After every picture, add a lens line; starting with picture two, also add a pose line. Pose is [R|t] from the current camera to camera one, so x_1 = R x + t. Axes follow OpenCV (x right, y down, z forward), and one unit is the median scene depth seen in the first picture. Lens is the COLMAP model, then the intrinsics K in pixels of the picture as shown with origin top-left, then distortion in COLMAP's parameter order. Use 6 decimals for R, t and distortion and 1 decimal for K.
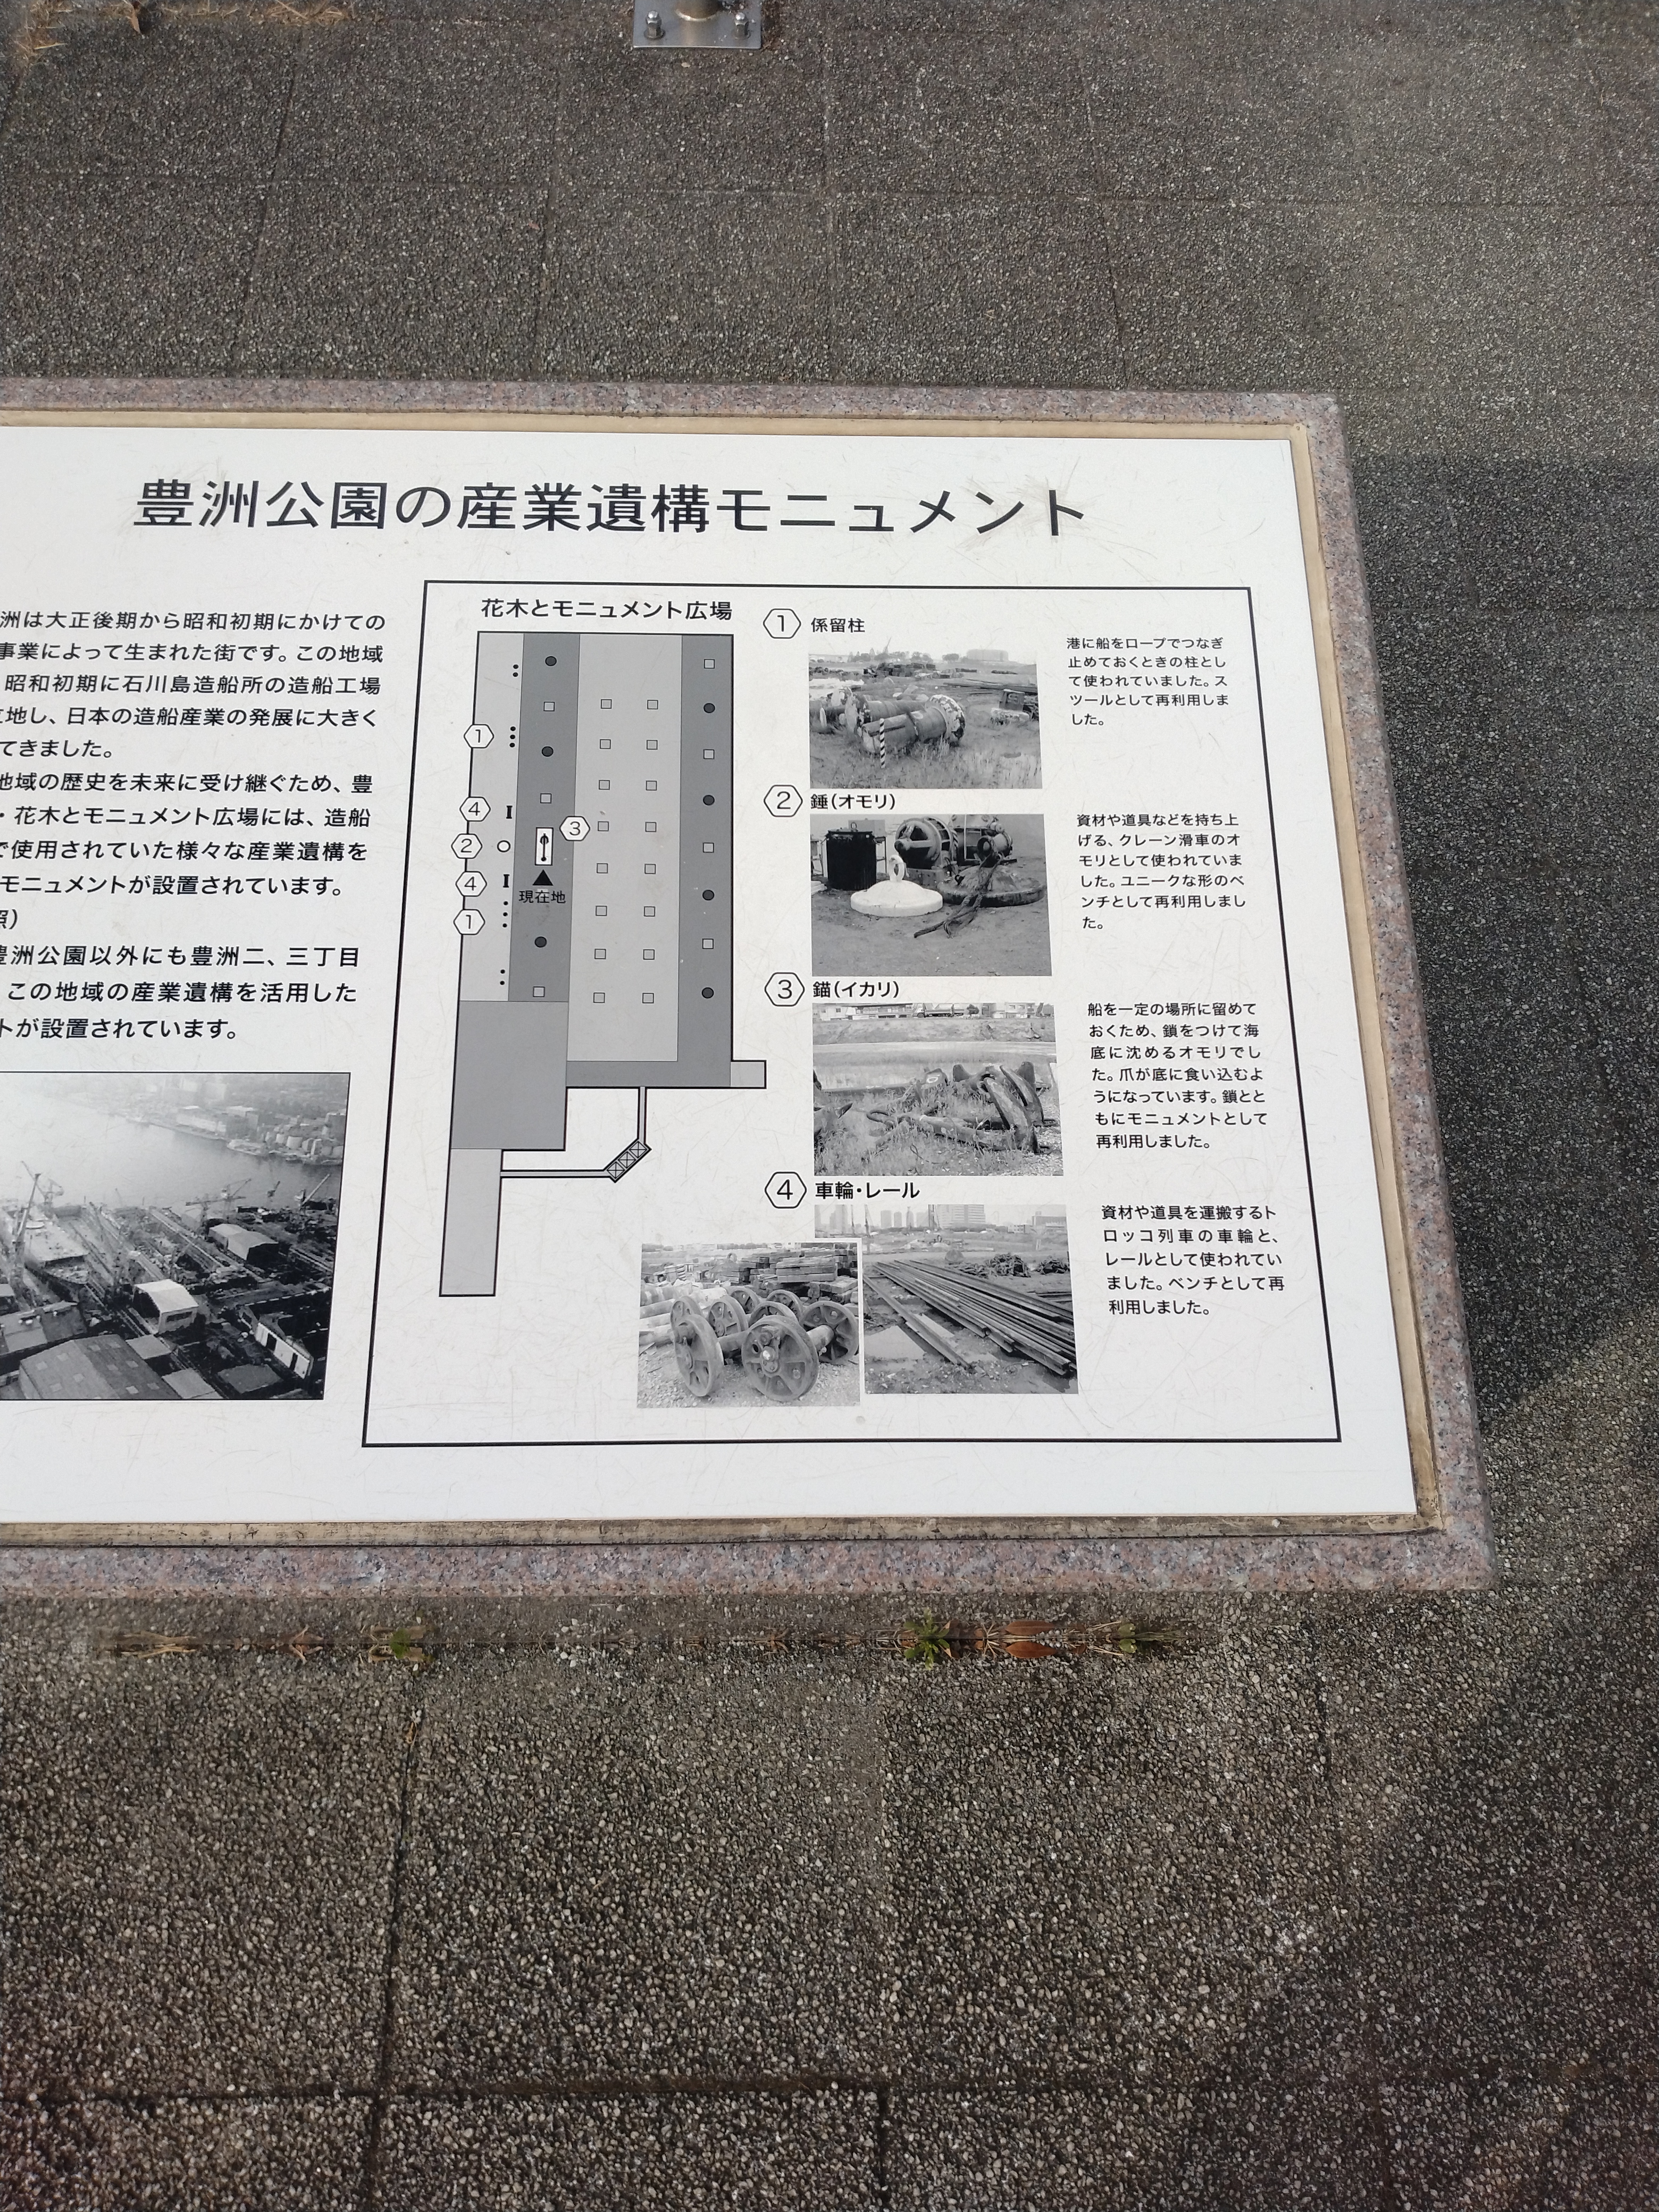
lens RADIAL K [[1752.5, 0, 809.7], [0, 1752.5, 1141.3], [0, 0, 1]] dist [0.019263, -0.044868]
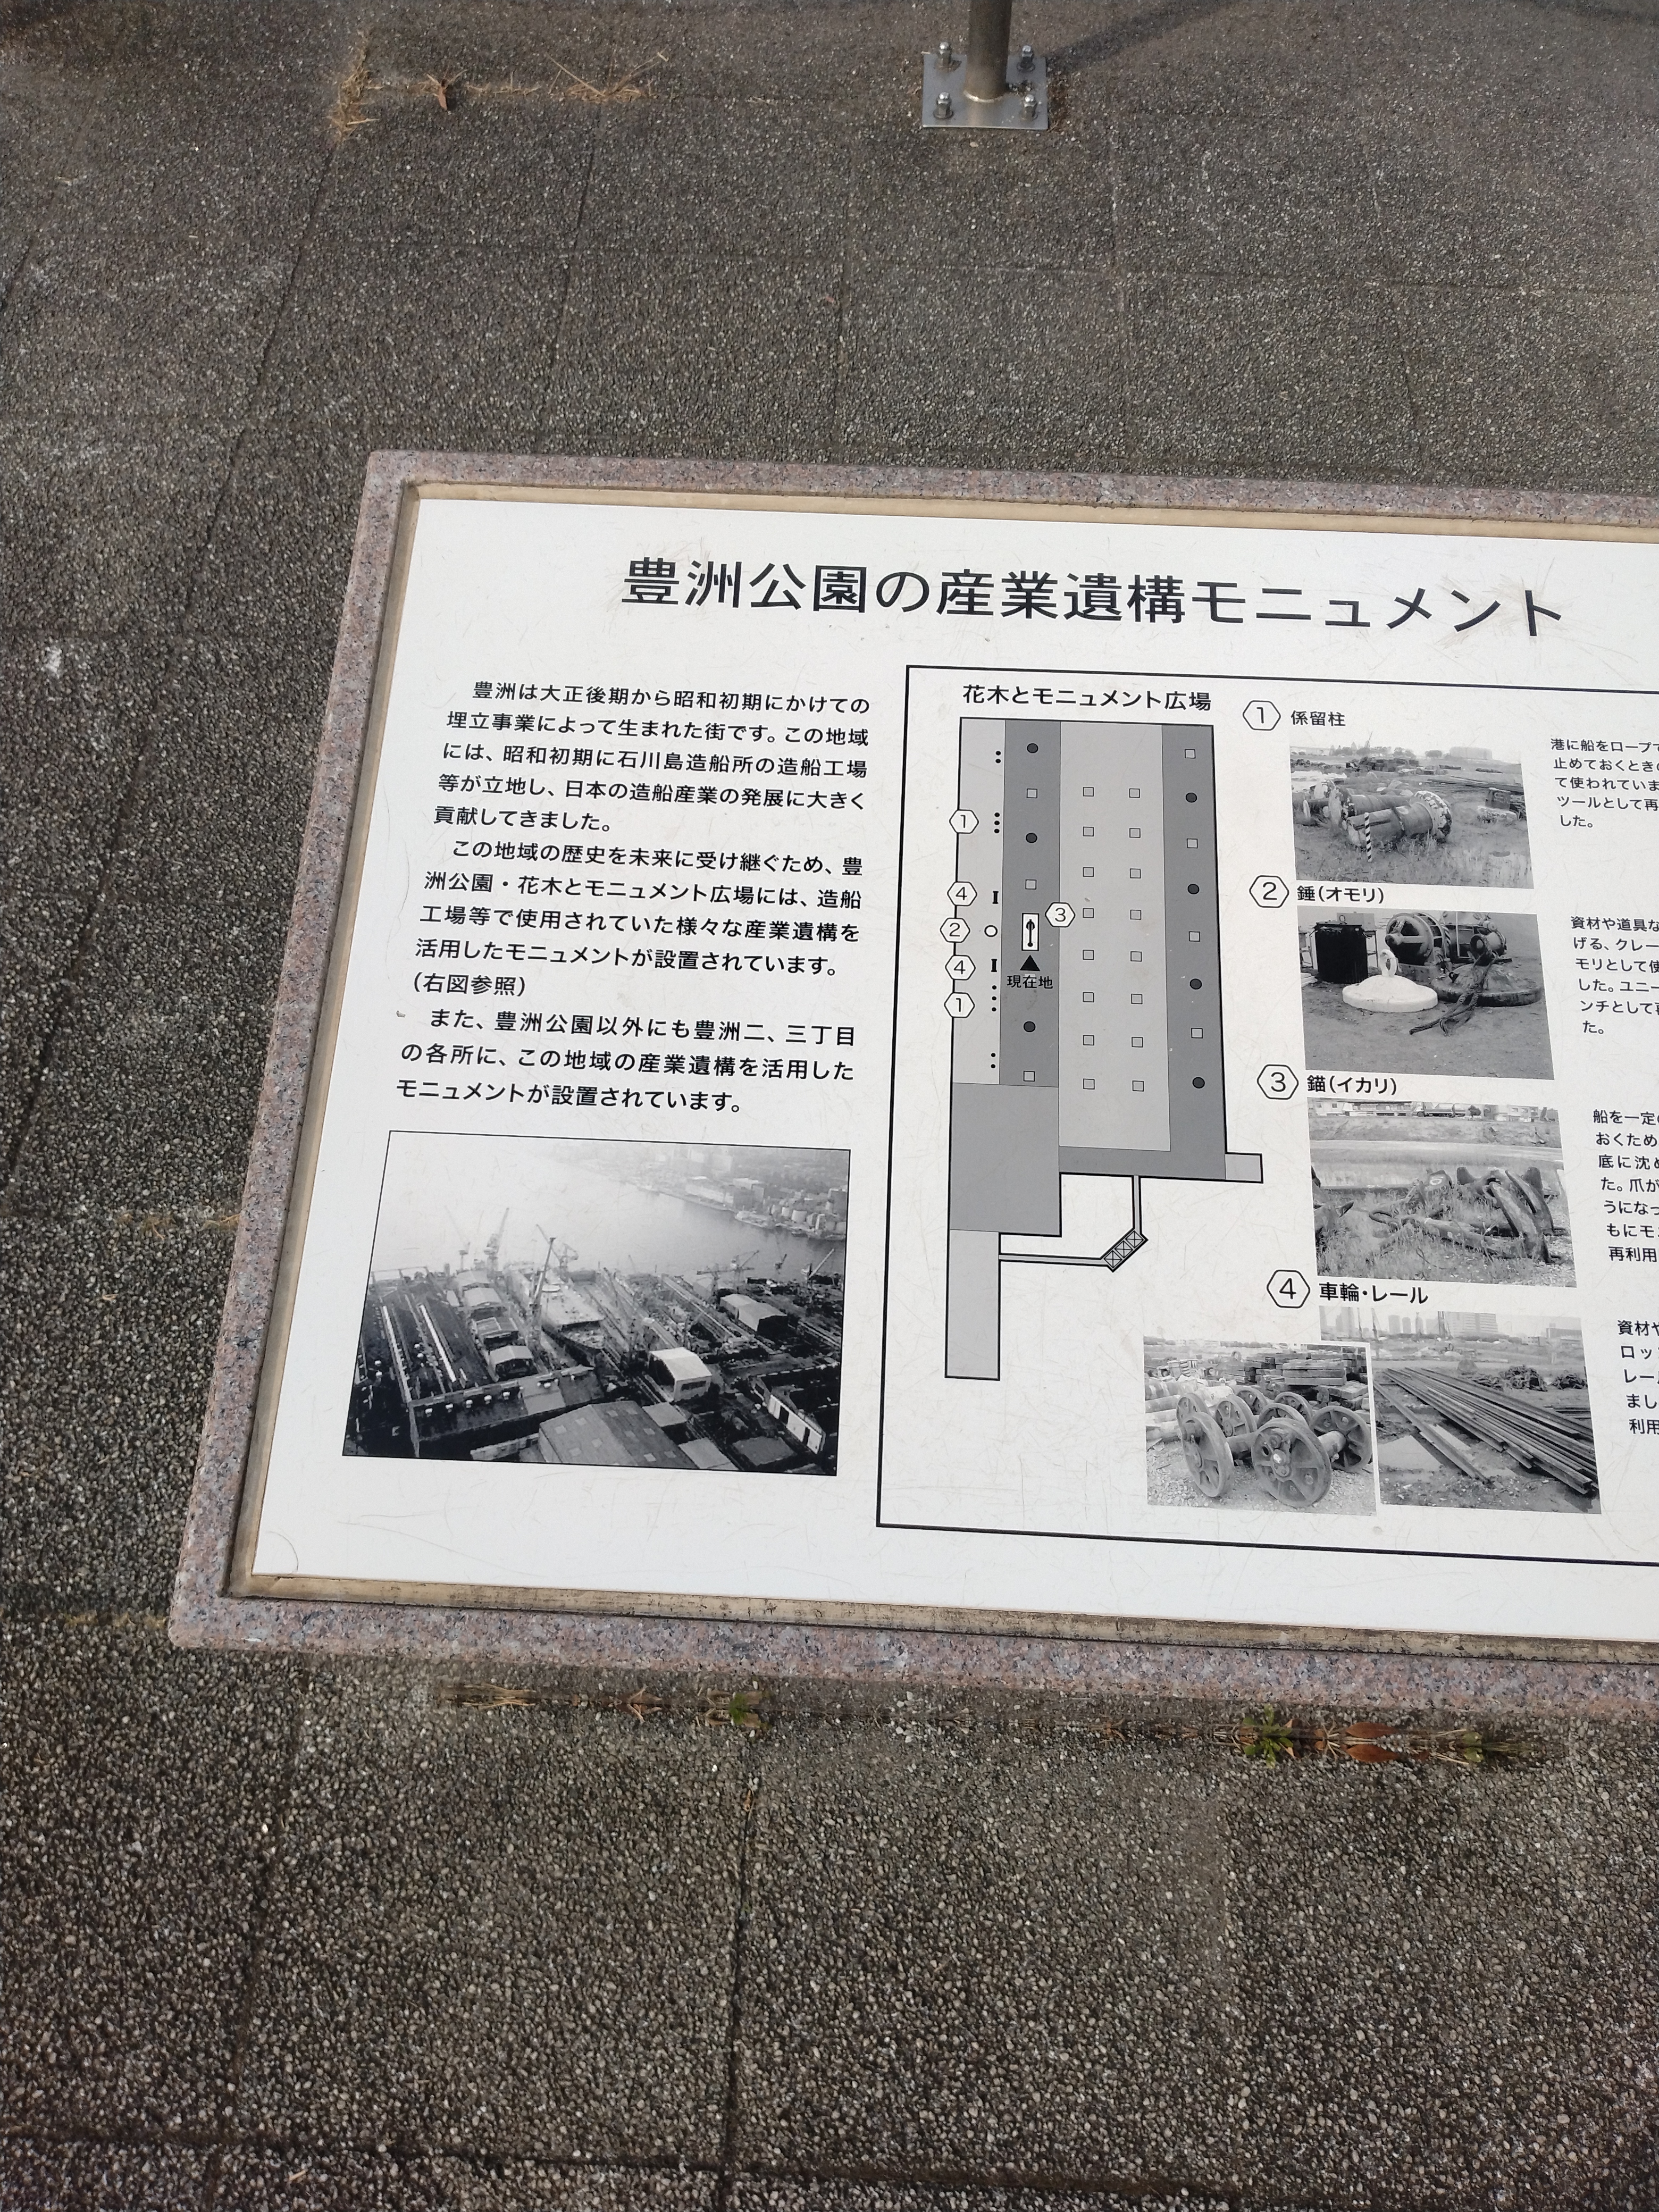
lens RADIAL K [[1744.5, 0, 832.5], [0, 1744.5, 1147.2], [0, 0, 1]] dist [0.043849, -0.092978]
pose [[0.998029, 0.041113, -0.047413, -0.197790], [-0.042313, 0.998802, -0.024588, -0.014869], [0.046345, 0.026546, 0.998573, -0.000918]]
